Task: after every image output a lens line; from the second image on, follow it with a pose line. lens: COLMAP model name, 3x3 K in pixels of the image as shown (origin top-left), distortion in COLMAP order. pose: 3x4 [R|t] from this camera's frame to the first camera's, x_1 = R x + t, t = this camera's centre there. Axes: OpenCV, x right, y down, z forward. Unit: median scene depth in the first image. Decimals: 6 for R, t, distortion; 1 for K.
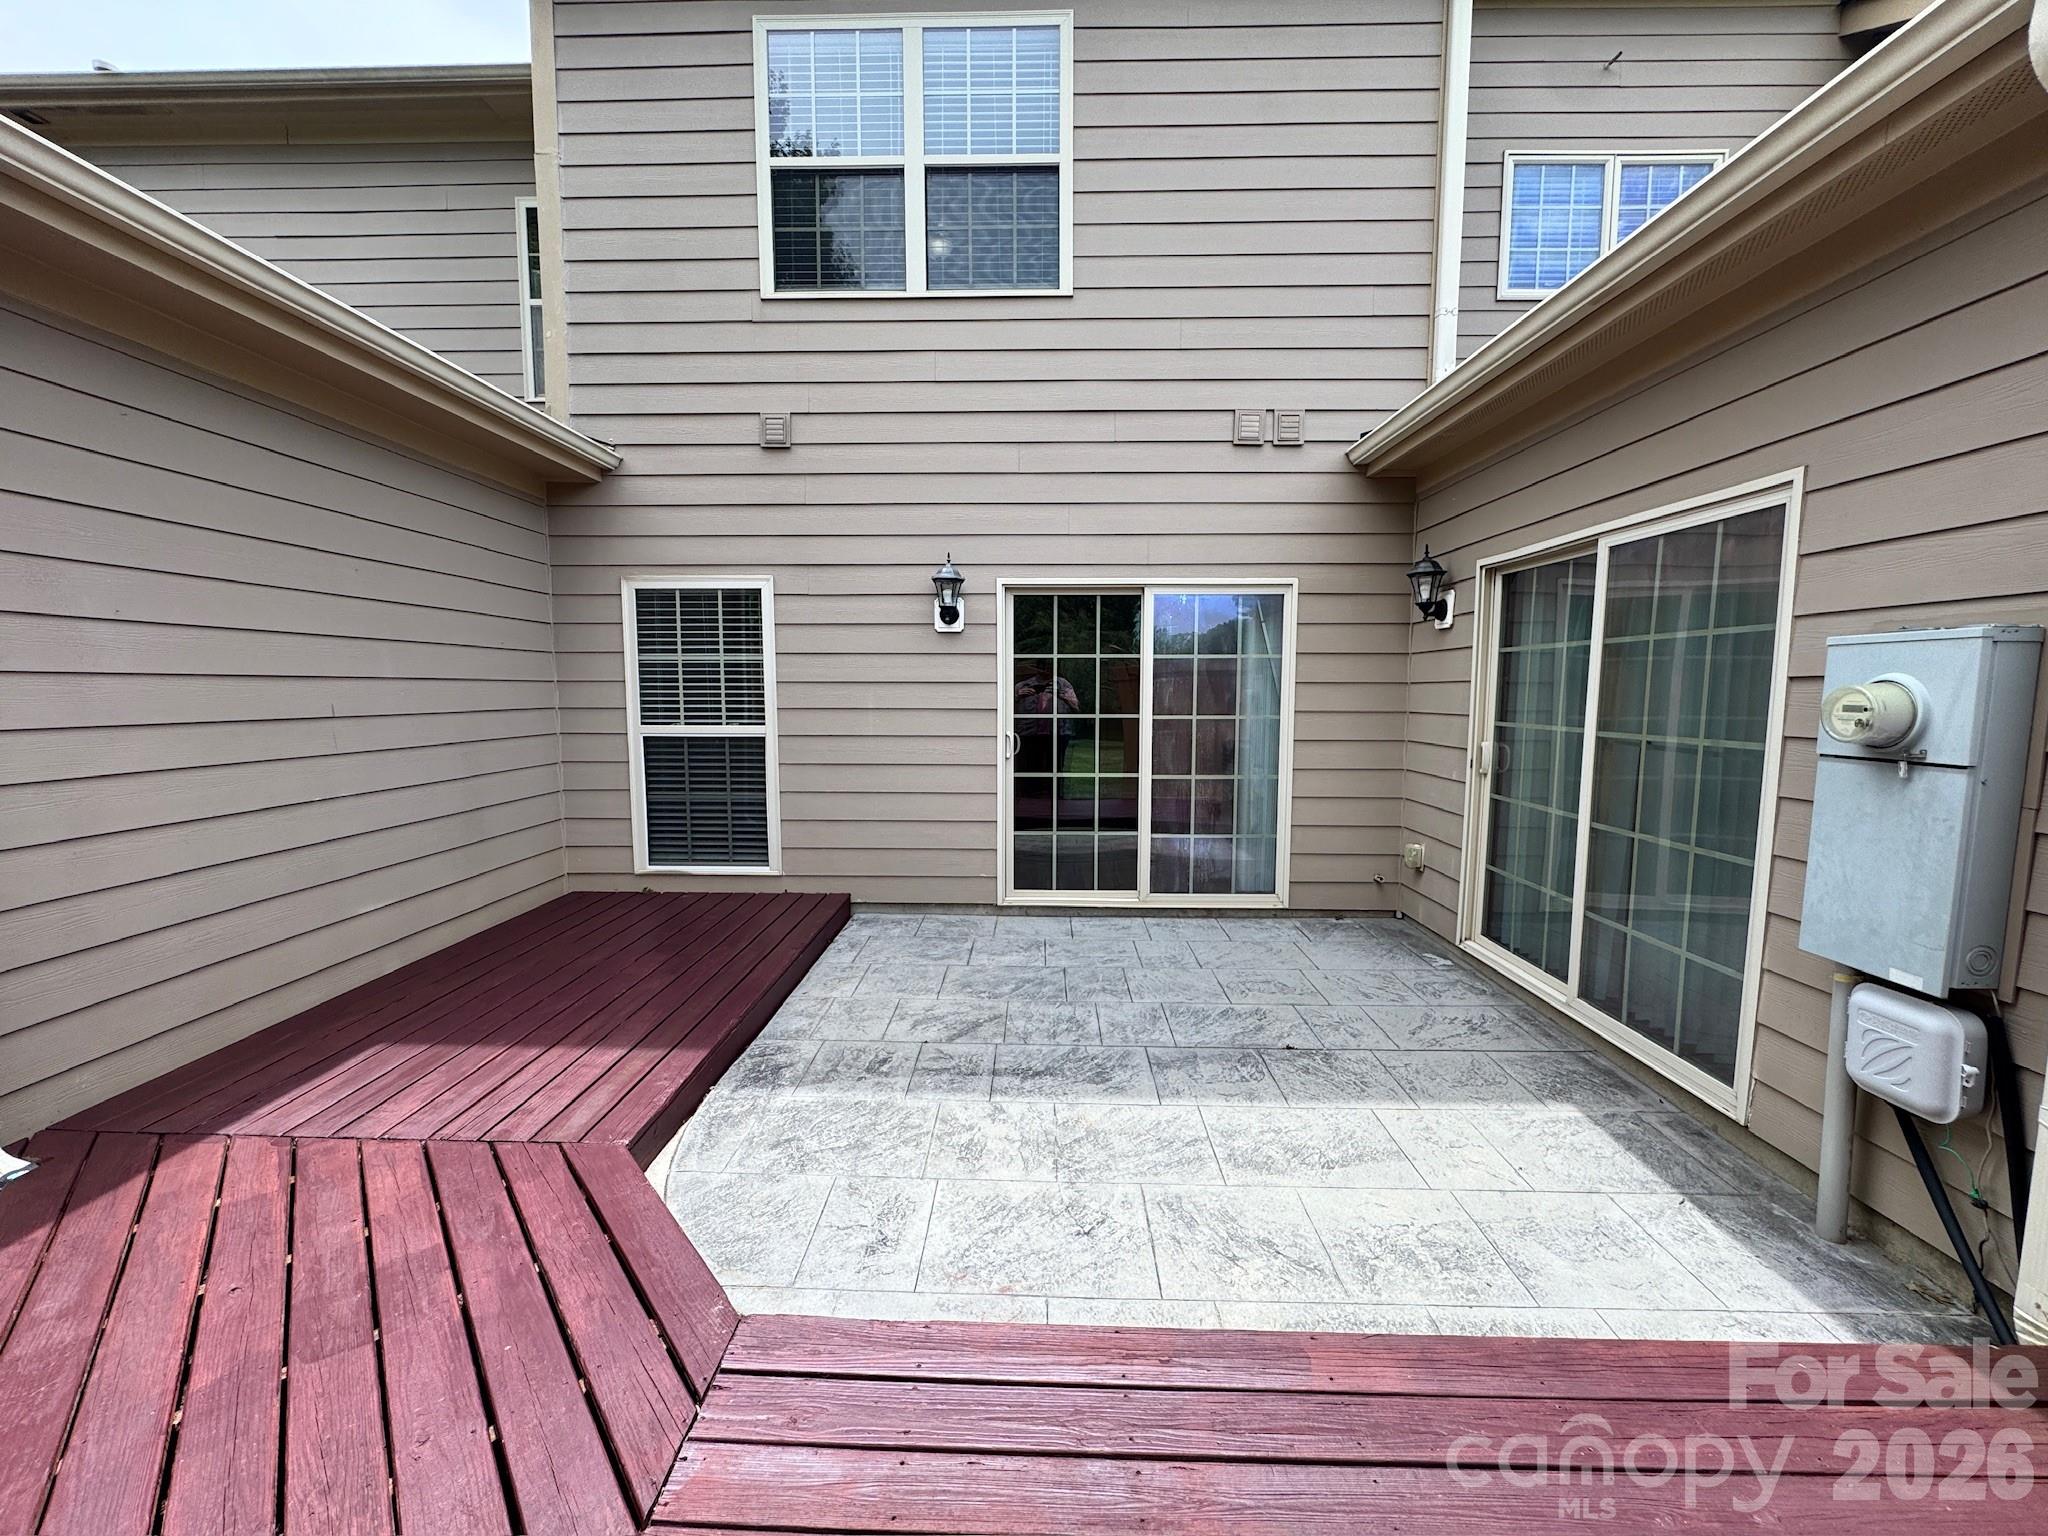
lens RADIAL K [[818.4, 0, 1024.0], [0, 818.4, 768.0], [0, 0, 1]] dist [-0.003246, 0.000057]
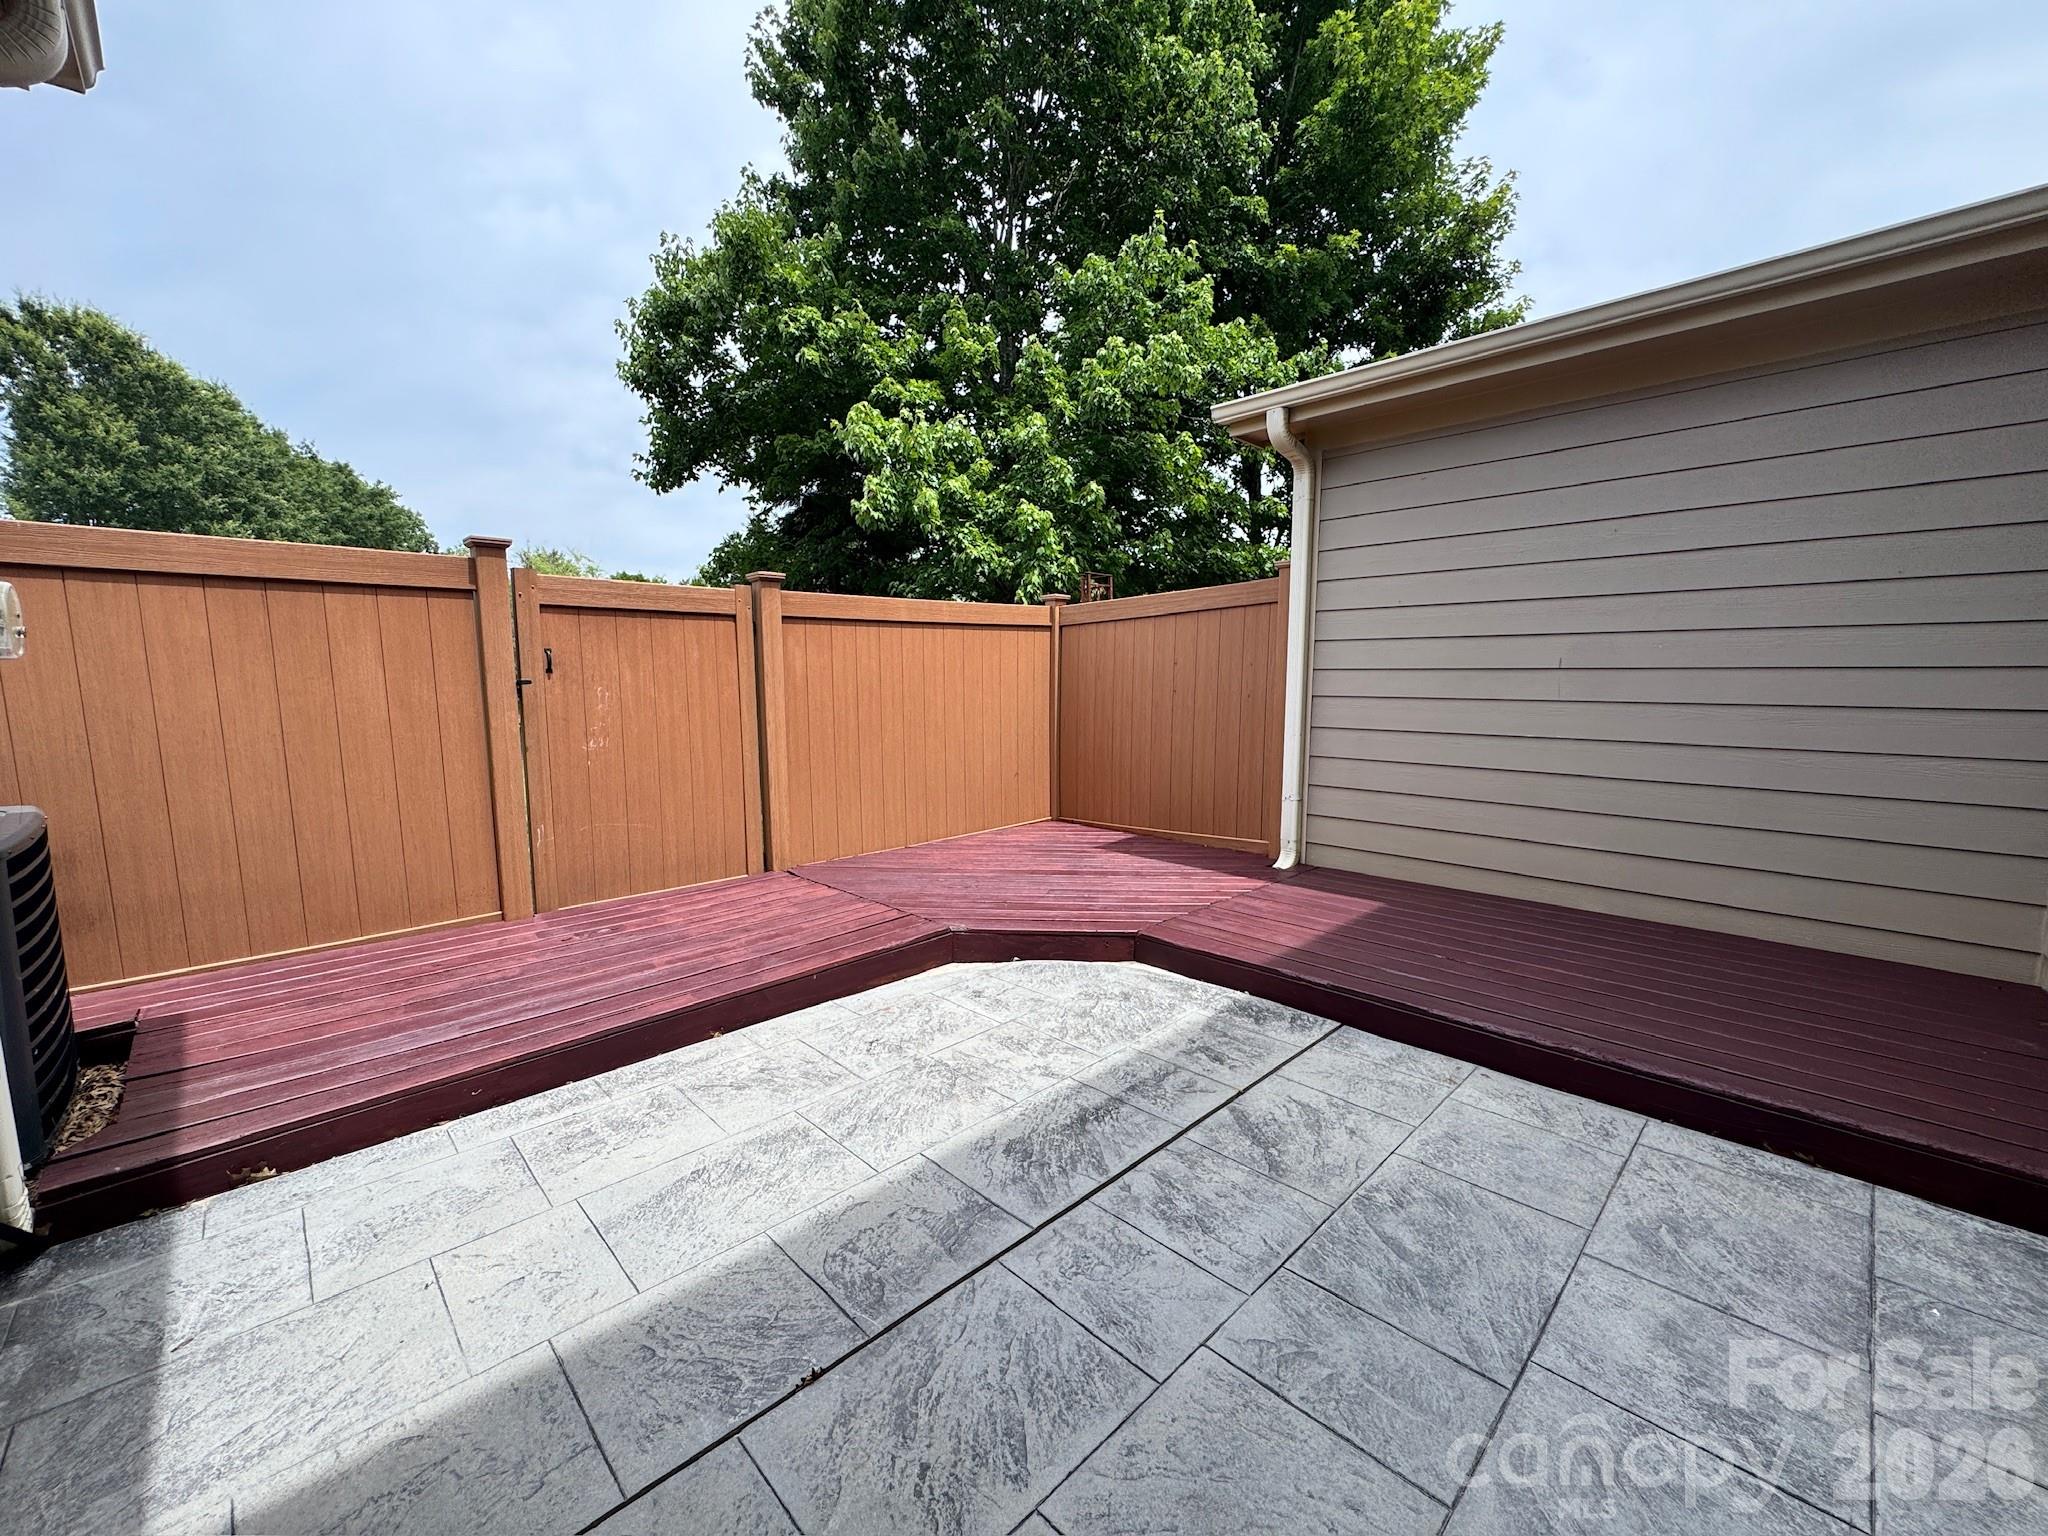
lens RADIAL K [[818.4, 0, 1024.0], [0, 818.4, 768.0], [0, 0, 1]] dist [-0.003246, 0.000057]
pose [[-0.704287, 0.077988, -0.705619, 0.573606], [-0.071368, 0.981134, 0.179672, -0.087293], [0.706319, 0.176900, -0.685434, 1.430163]]
